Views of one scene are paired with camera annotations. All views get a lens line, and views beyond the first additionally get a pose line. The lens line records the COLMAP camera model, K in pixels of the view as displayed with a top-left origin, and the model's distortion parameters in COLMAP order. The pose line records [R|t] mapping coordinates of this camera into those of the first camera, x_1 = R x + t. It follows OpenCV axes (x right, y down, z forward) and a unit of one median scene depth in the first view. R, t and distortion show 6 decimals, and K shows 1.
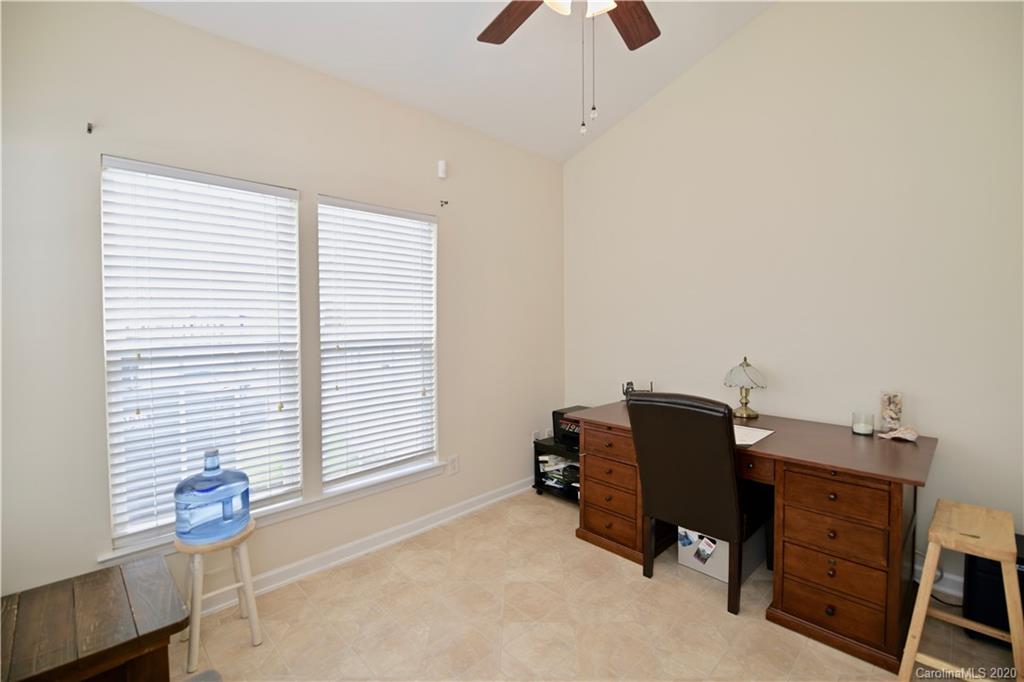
lens RADIAL K [[445.9, 0, 515.8], [0, 445.9, 340.6], [0, 0, 1]] dist [-0.005867, -0.007364]
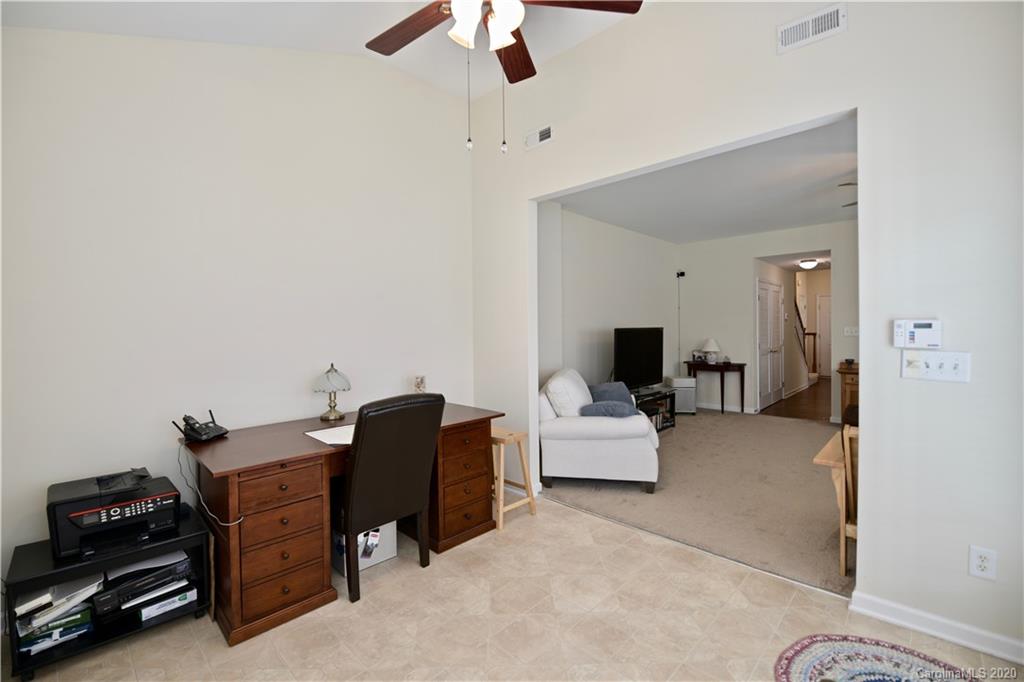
lens RADIAL K [[445.9, 0, 514.5], [0, 445.9, 340.5], [0, 0, 1]] dist [-0.005867, -0.007364]
pose [[-0.051438, -0.018456, 0.998506, -0.587824], [0.052324, 0.998406, 0.021150, -0.018364], [-0.997305, 0.053333, -0.050391, 0.619657]]
